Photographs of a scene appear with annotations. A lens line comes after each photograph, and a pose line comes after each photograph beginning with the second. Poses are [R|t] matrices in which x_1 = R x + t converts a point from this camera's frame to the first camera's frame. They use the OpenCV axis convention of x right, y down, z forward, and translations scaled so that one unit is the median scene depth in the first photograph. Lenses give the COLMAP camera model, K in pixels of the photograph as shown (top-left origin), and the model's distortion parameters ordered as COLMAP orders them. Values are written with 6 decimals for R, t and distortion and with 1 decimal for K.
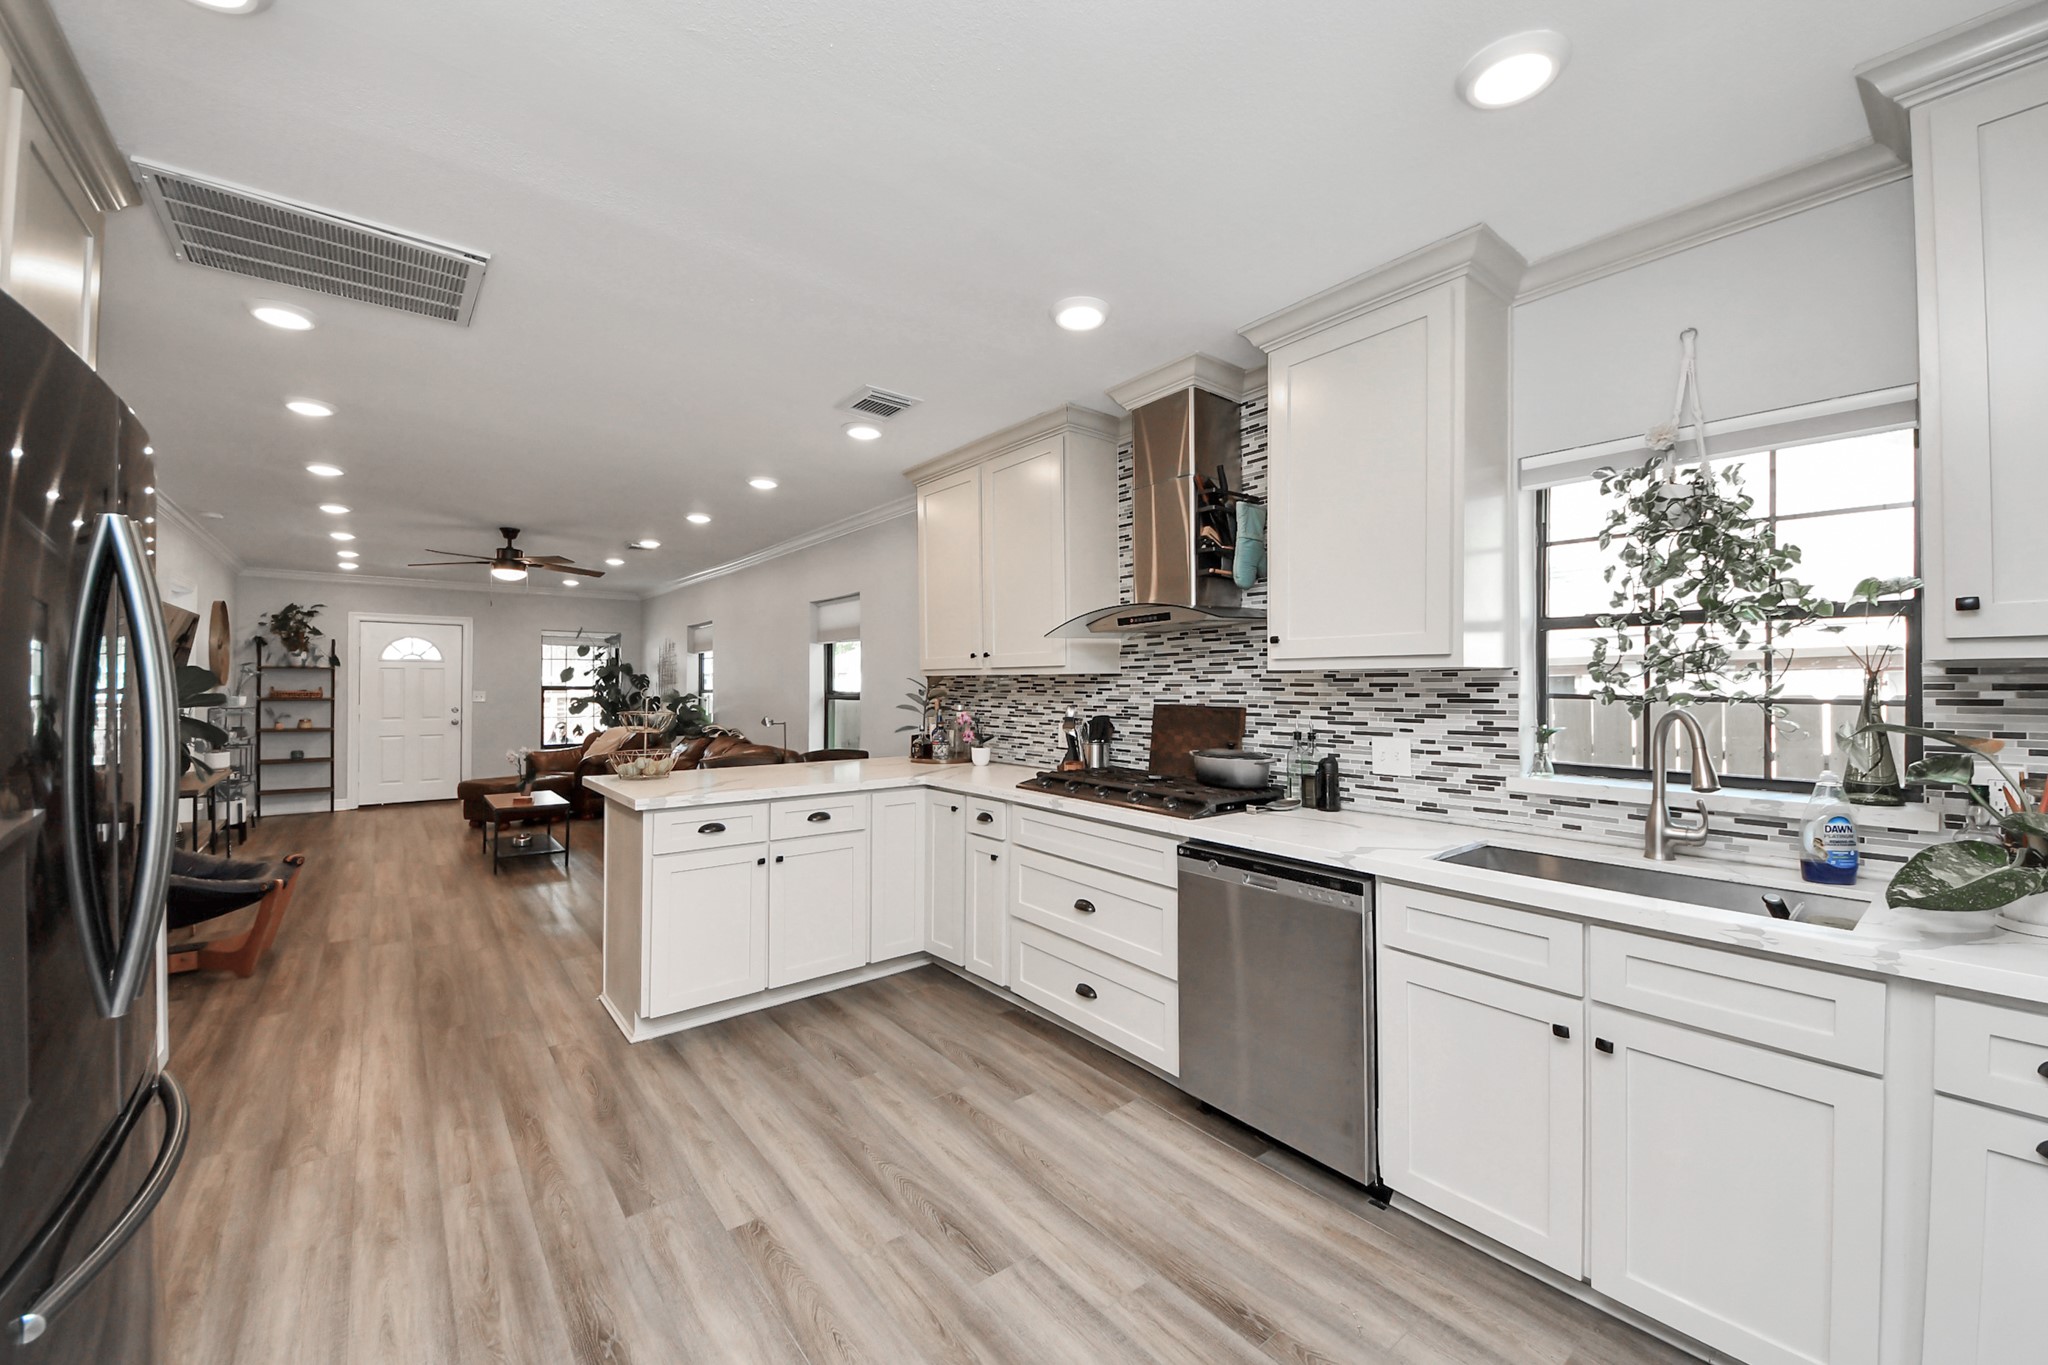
lens RADIAL K [[774.8, 0, 998.2], [0, 774.8, 680.9], [0, 0, 1]] dist [0.018811, -0.015167]
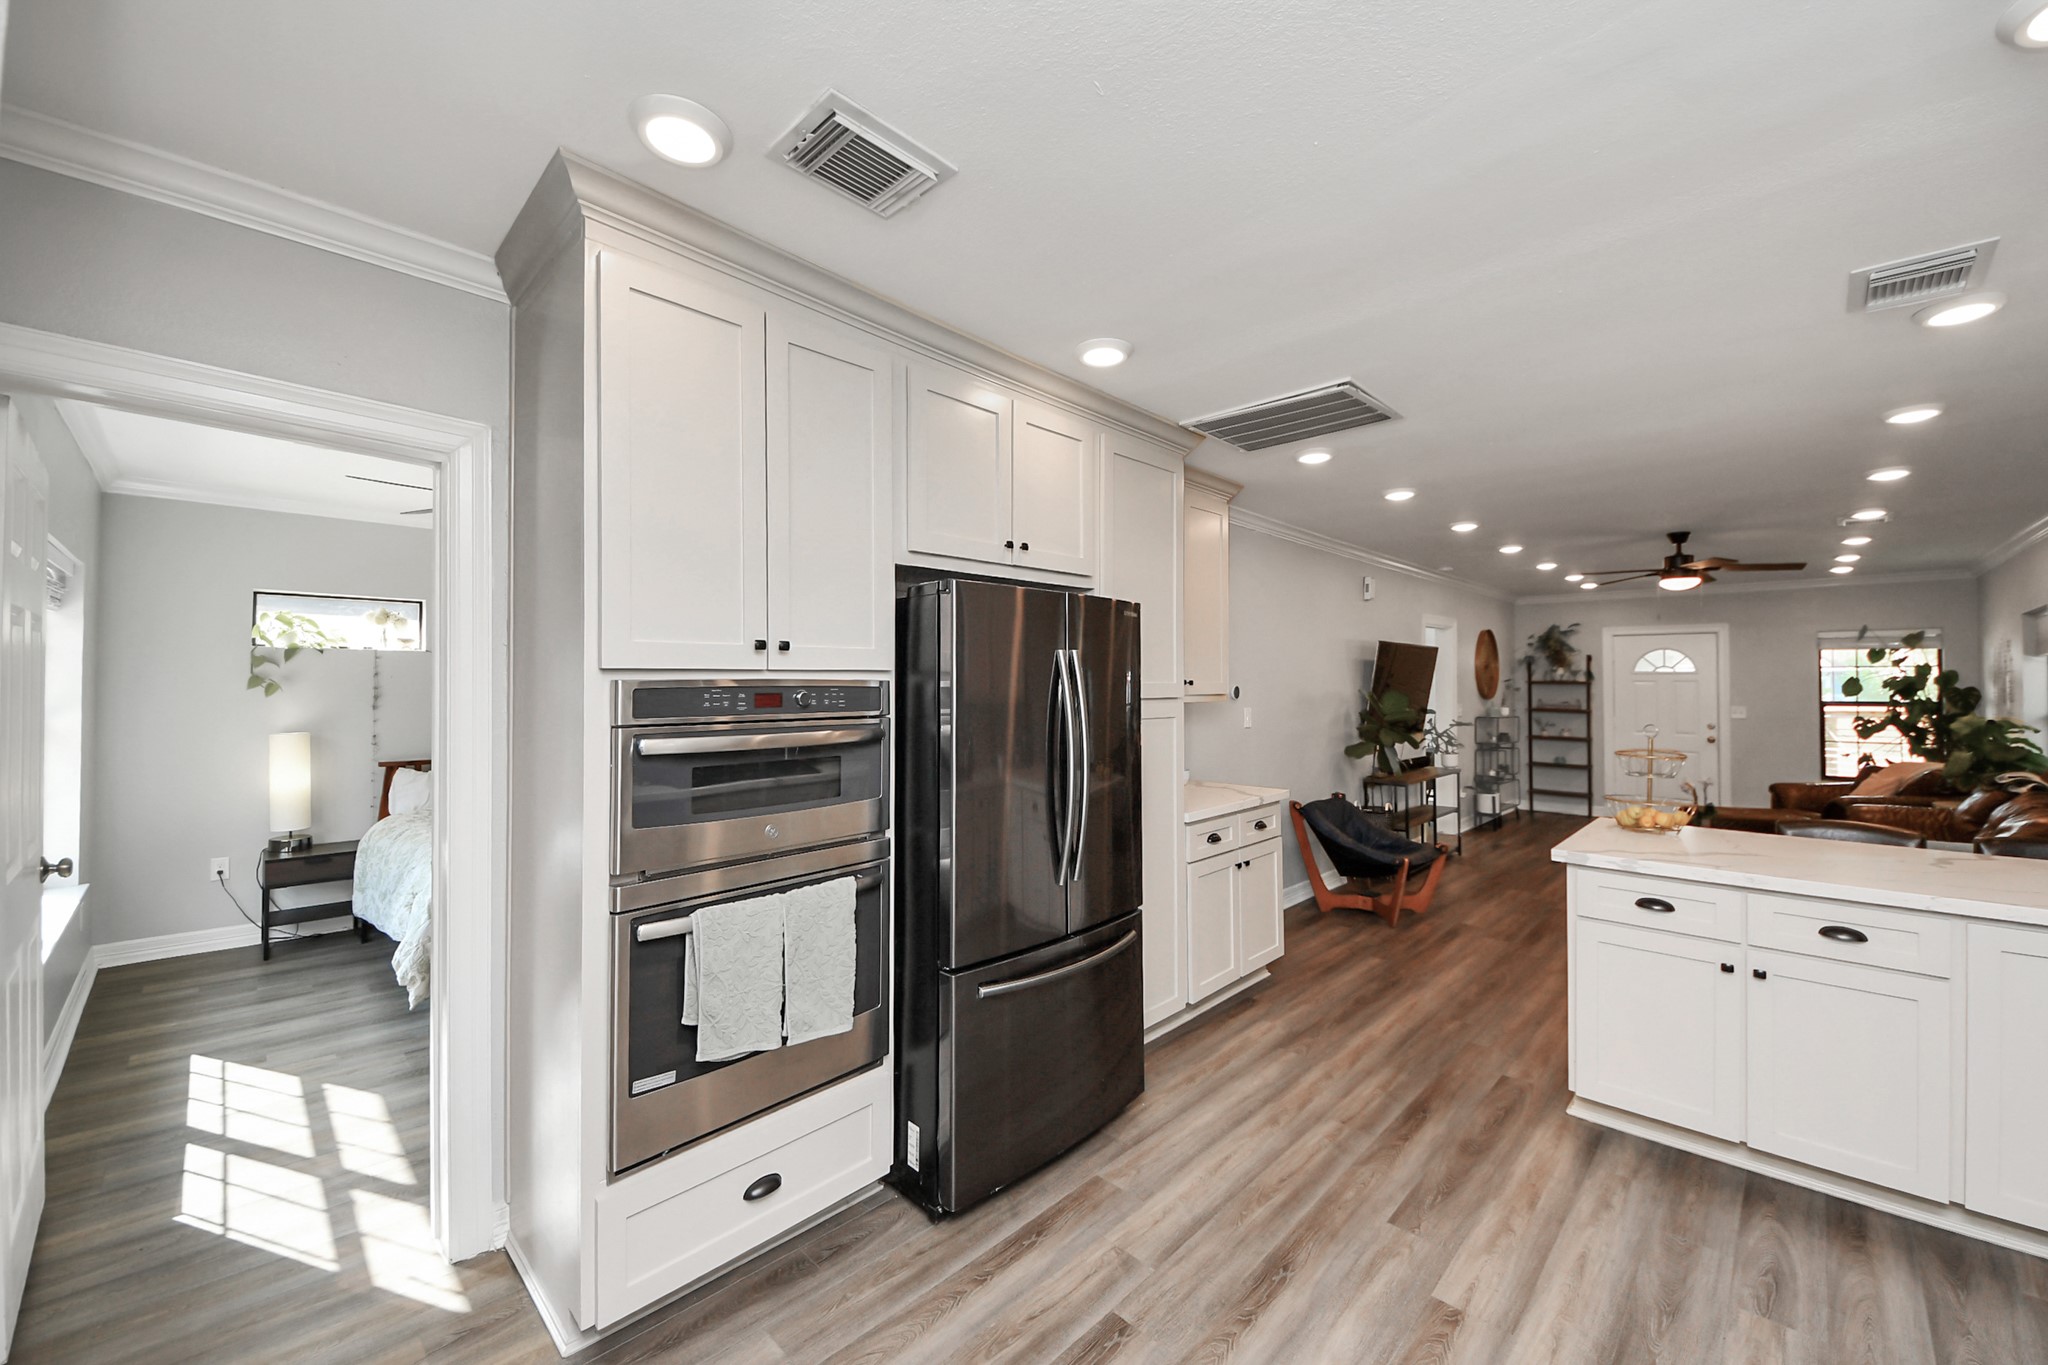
lens RADIAL K [[798.4, 0, 1018.9], [0, 798.4, 667.6], [0, 0, 1]] dist [0.030983, -0.016639]
pose [[0.128794, -0.025087, -0.991354, 0.463585], [0.007993, 0.999674, -0.024259, -0.050136], [0.991639, -0.004800, 0.128953, 0.267108]]
